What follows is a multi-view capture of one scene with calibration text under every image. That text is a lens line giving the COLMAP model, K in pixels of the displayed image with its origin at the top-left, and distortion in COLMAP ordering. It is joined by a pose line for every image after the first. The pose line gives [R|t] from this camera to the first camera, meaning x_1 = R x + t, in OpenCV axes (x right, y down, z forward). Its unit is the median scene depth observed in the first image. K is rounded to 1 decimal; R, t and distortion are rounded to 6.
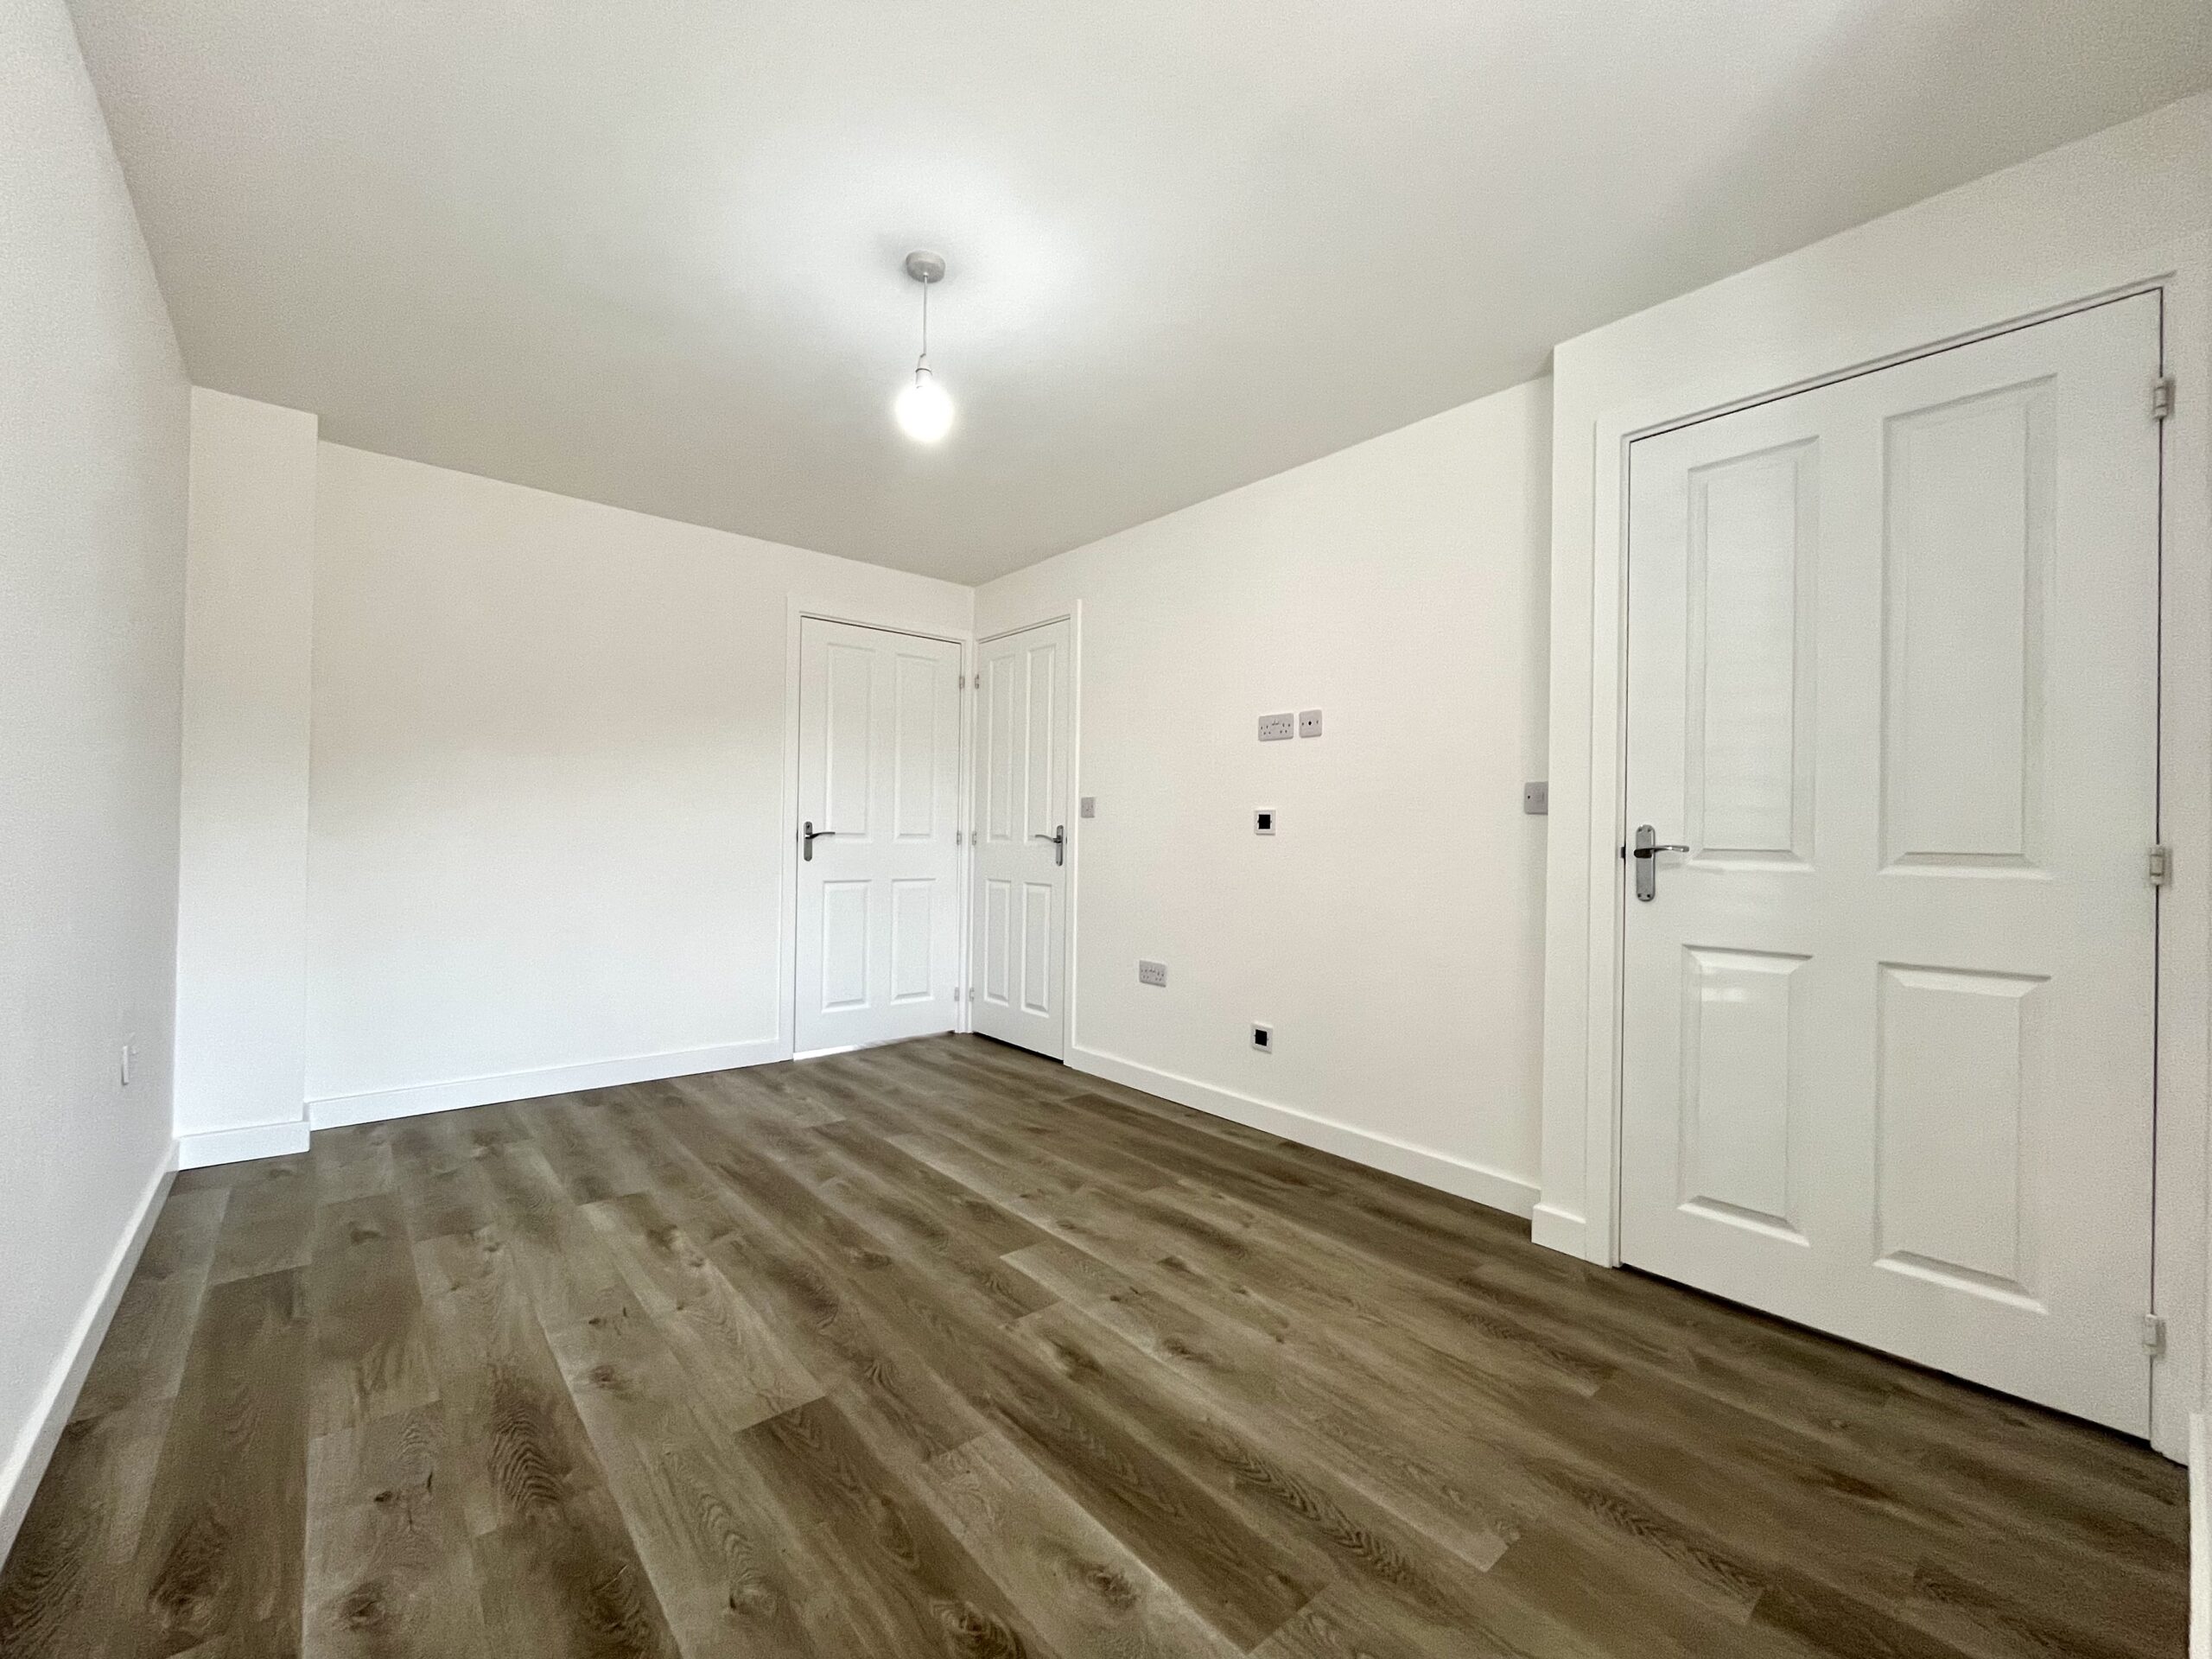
lens RADIAL K [[911.4, 0, 1100.5], [0, 911.4, 831.1], [0, 0, 1]] dist [-0.007433, 0.000548]
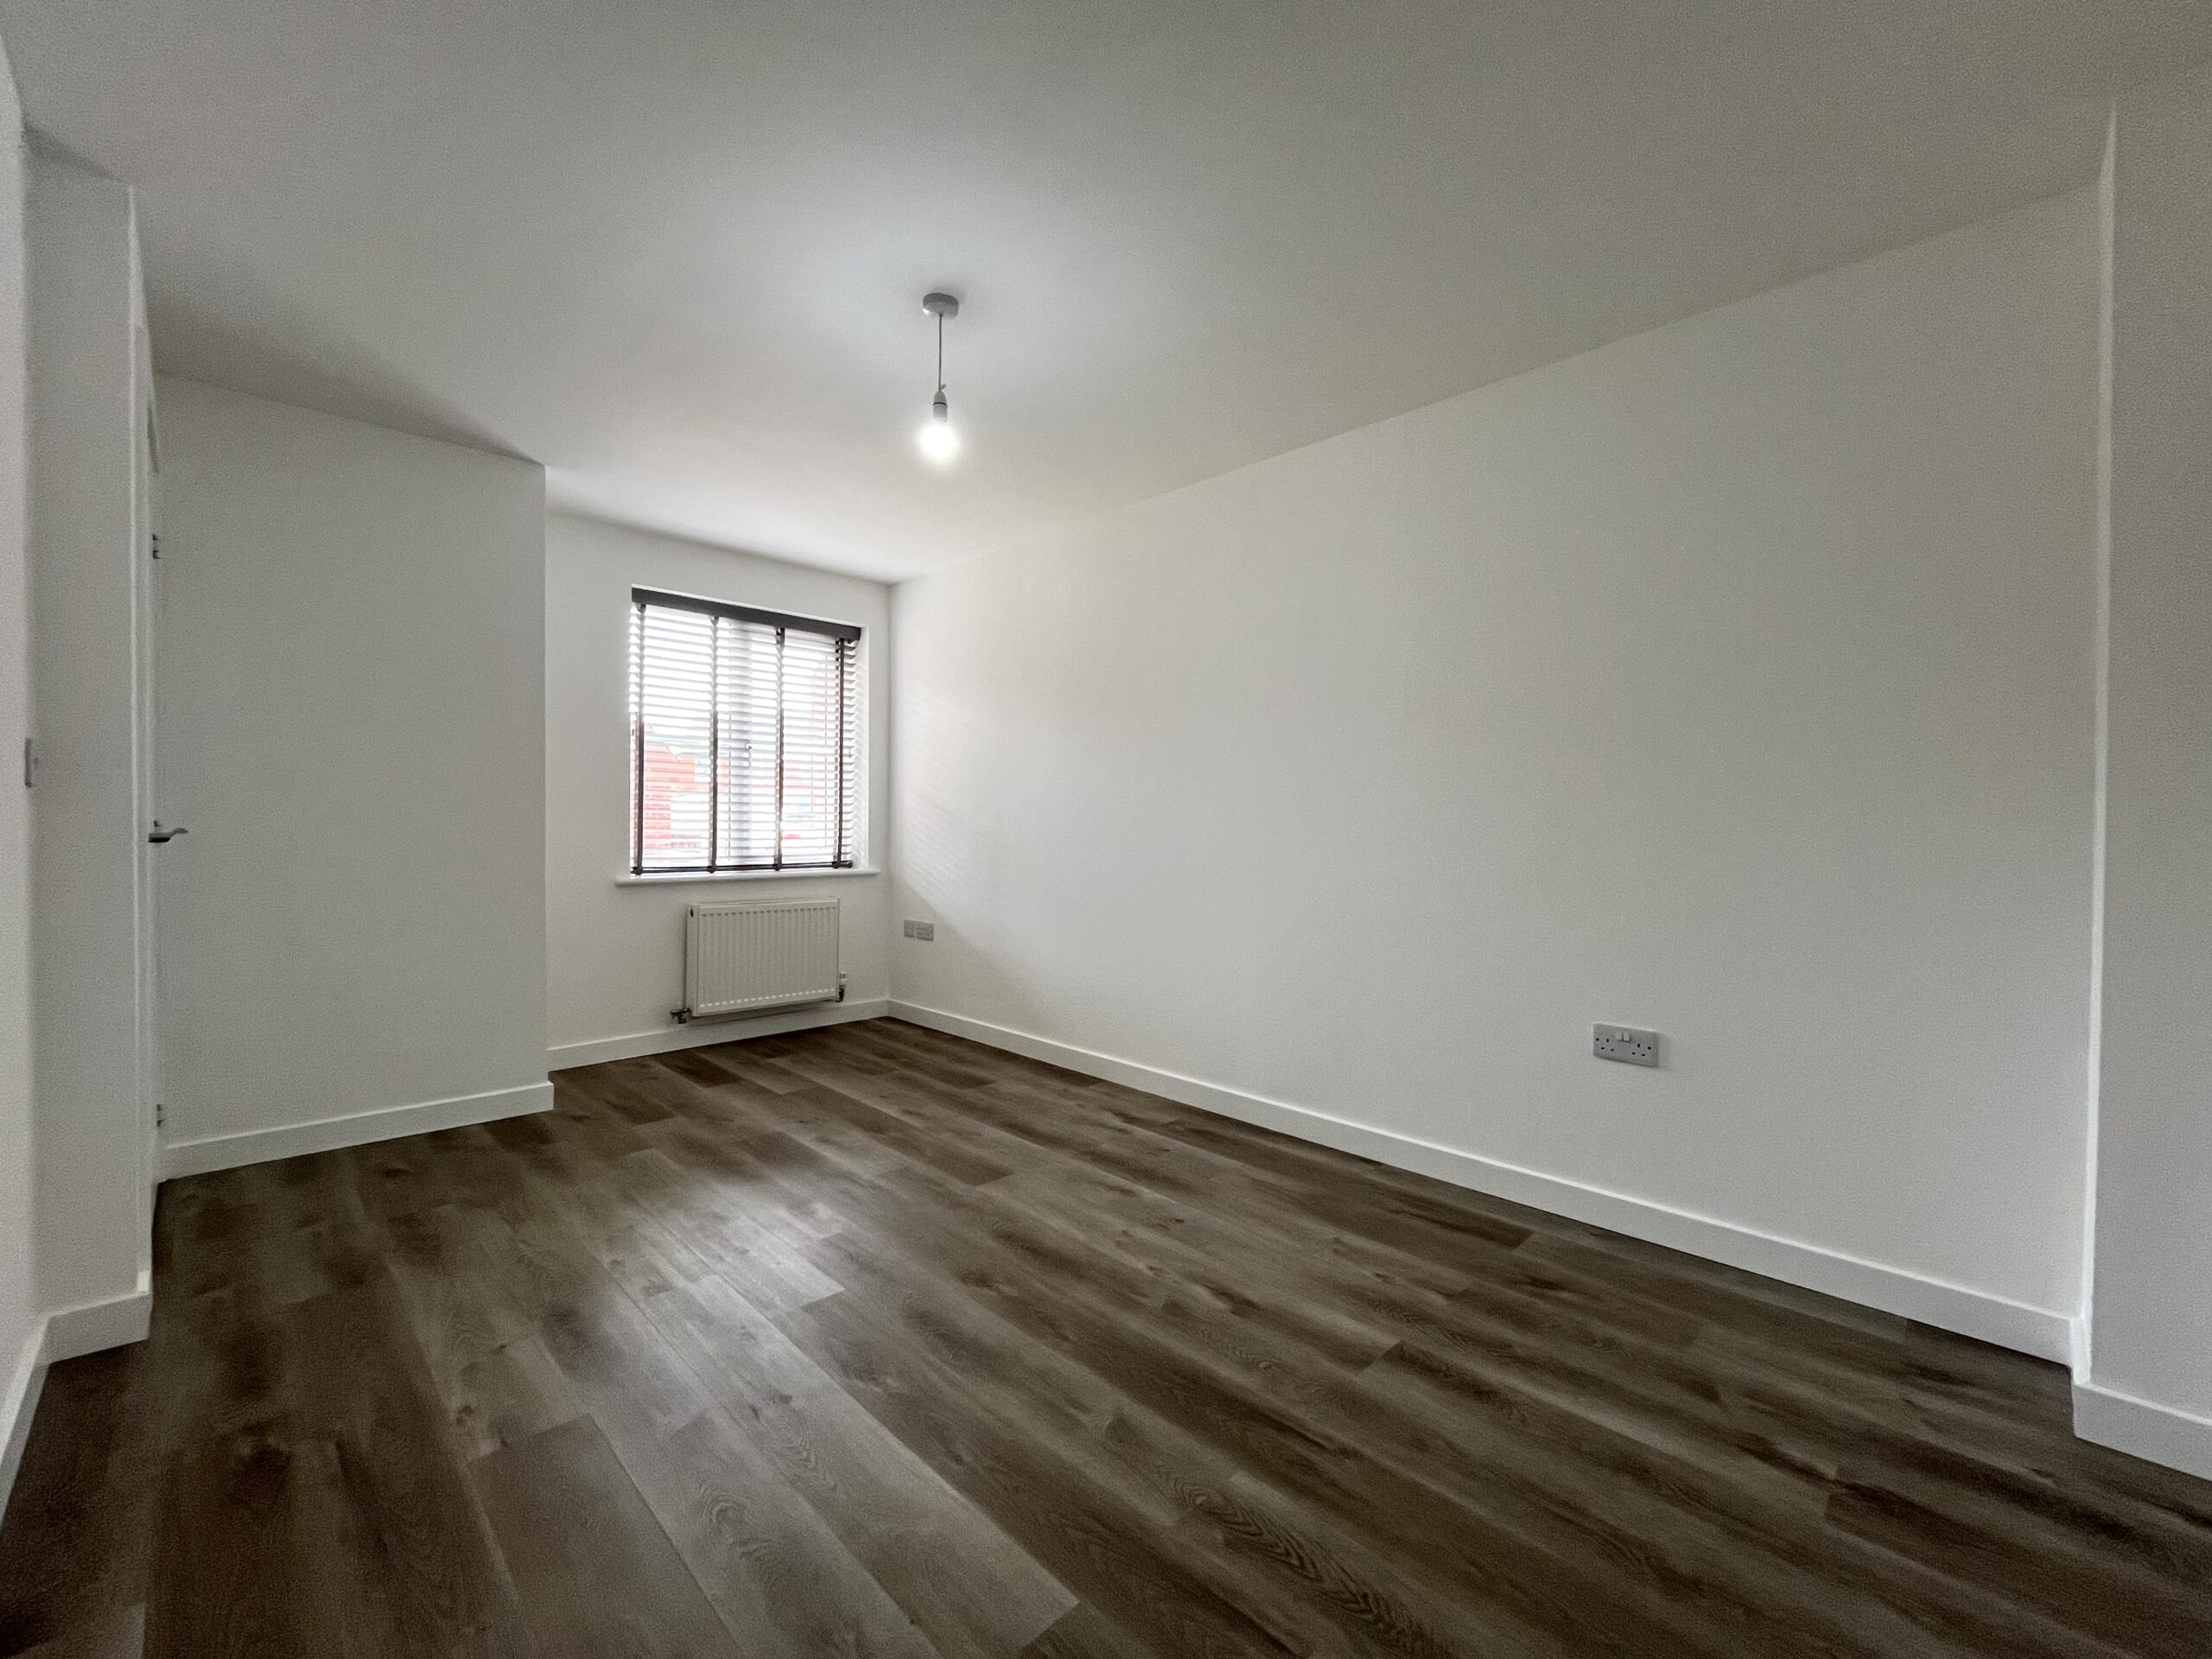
lens RADIAL K [[904.8, 0, 1104.9], [0, 904.8, 834.8], [0, 0, 1]] dist [-0.002253, -0.000369]
pose [[-0.996563, -0.024055, -0.079274, -0.284922], [-0.024969, 0.999632, 0.010558, -0.010838], [0.078991, 0.012501, -0.996797, 1.895683]]
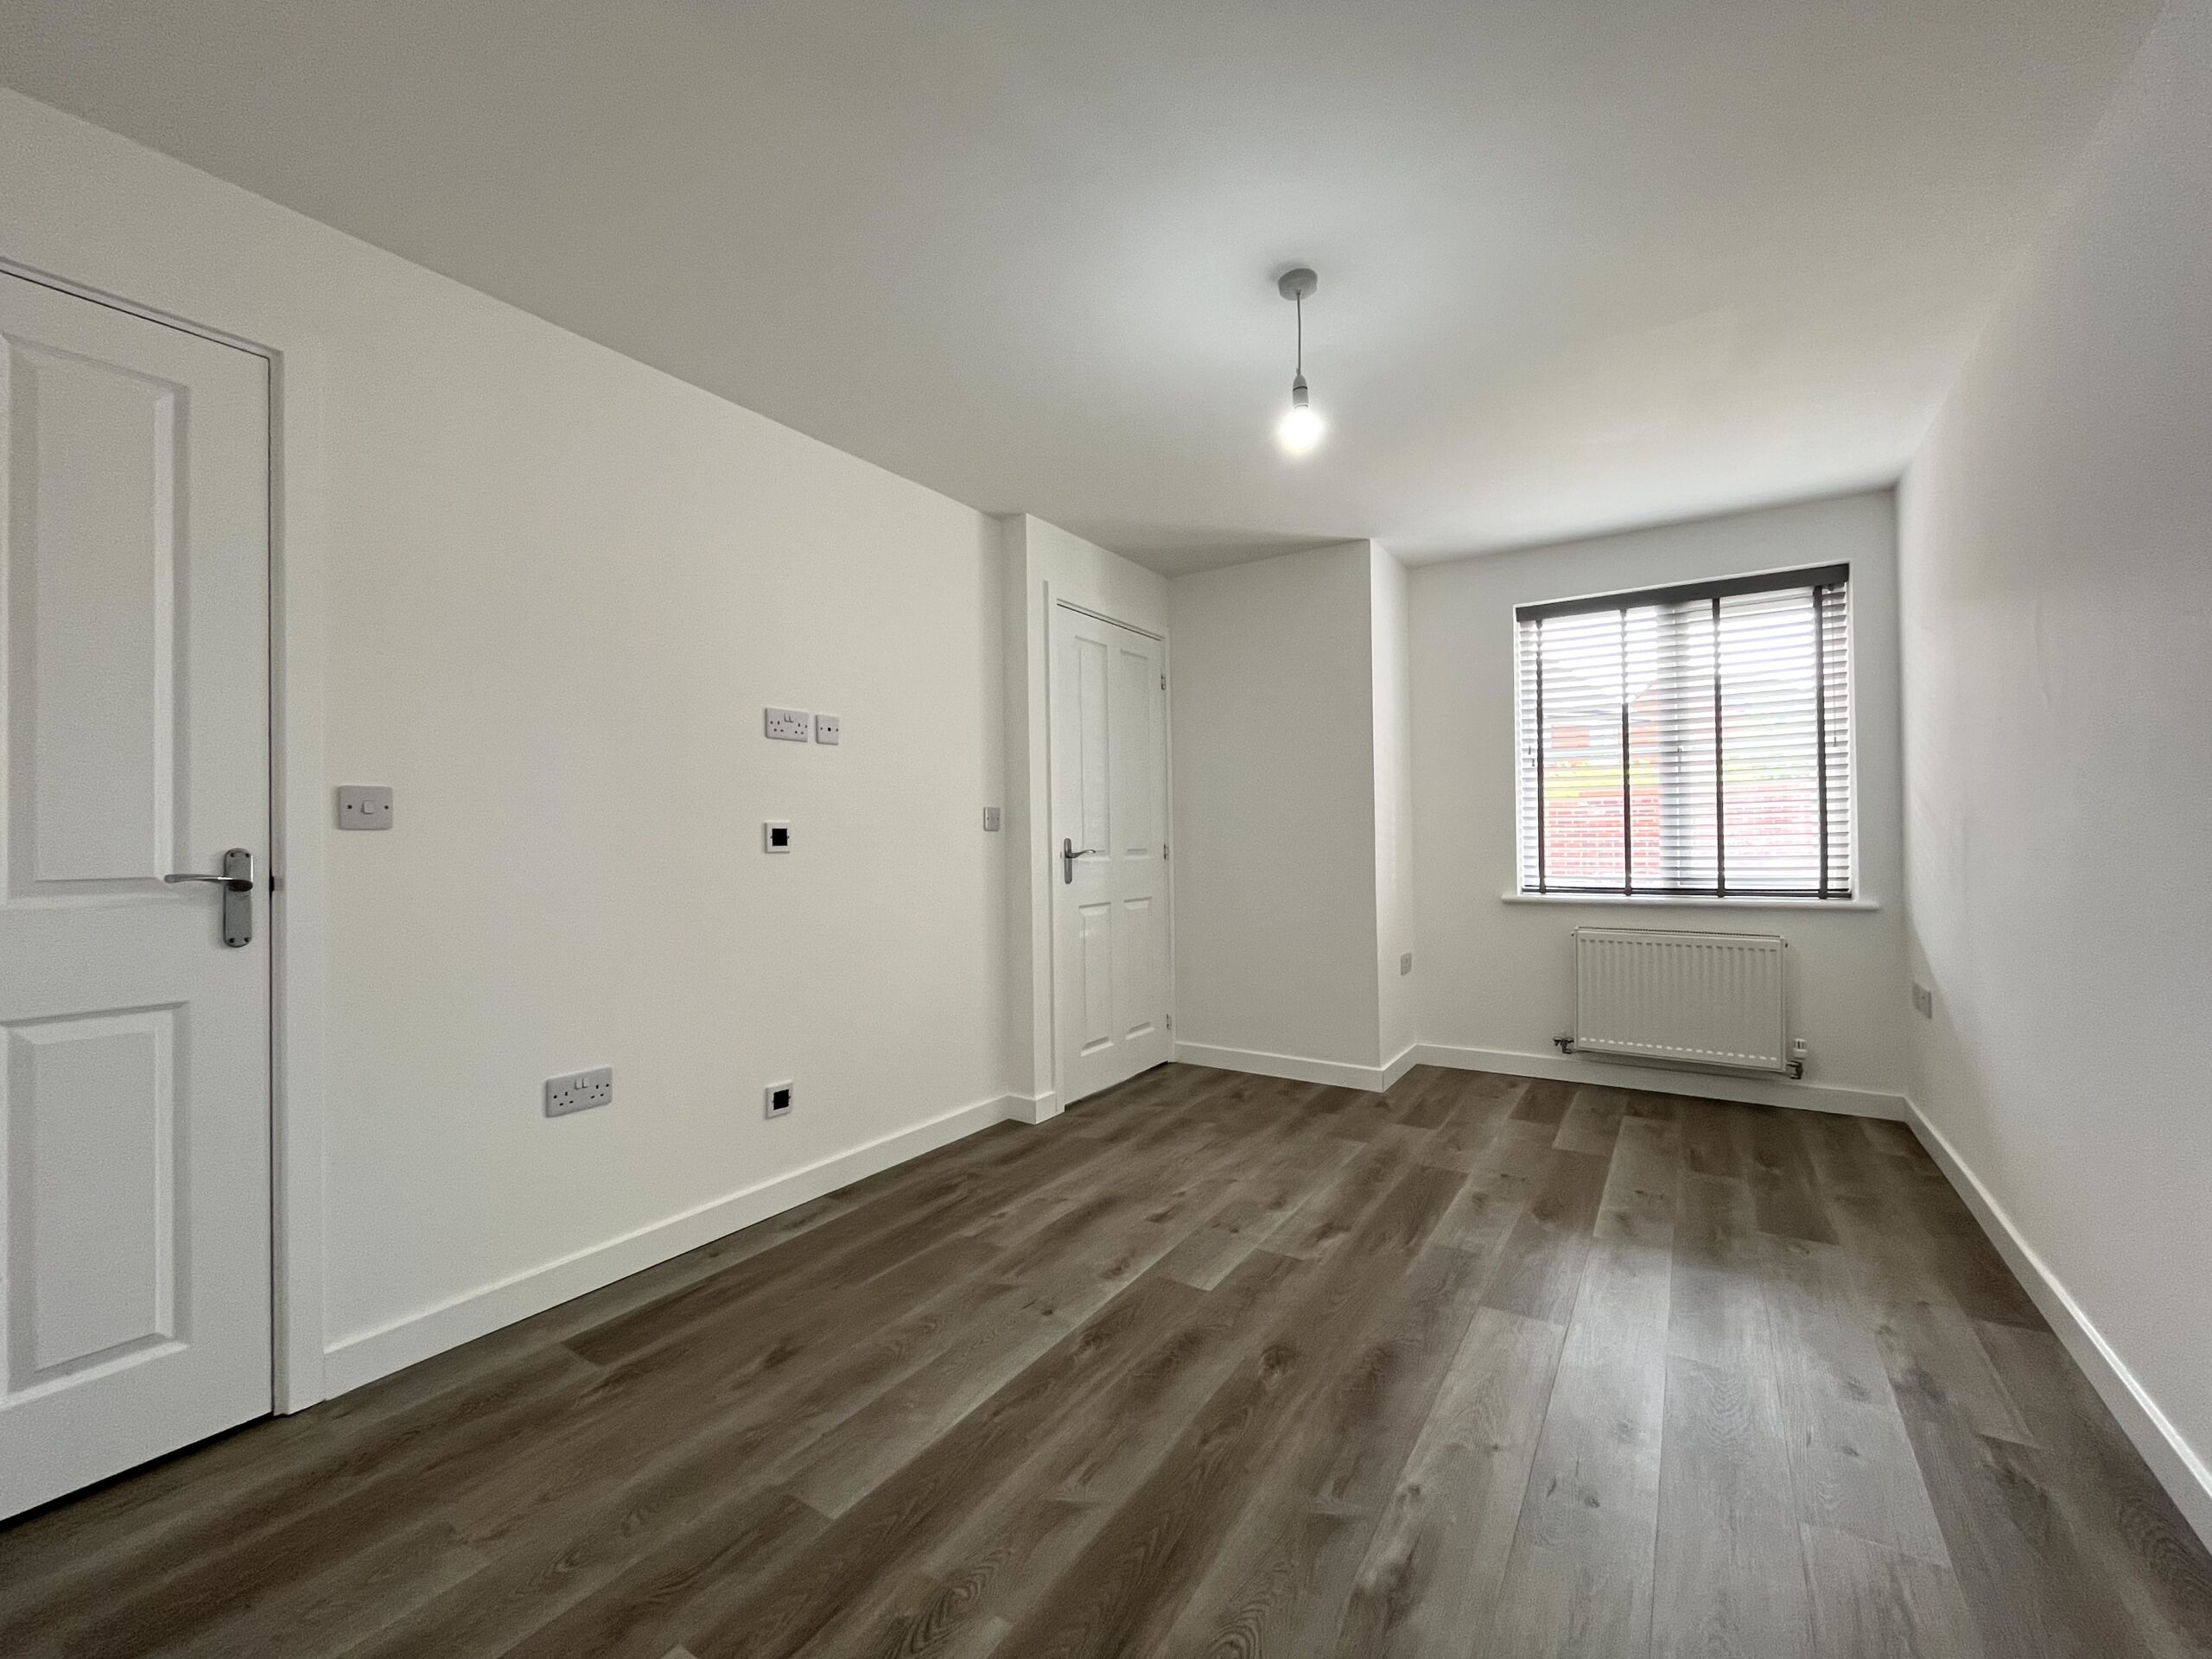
lens RADIAL K [[911.4, 0, 1100.5], [0, 911.4, 831.1], [0, 0, 1]] dist [-0.007433, 0.000548]
pose [[-0.283153, -0.003310, 0.959069, -0.985119], [0.006038, 0.999968, 0.005233, -0.026369], [-0.959056, 0.007272, -0.283124, 1.354532]]
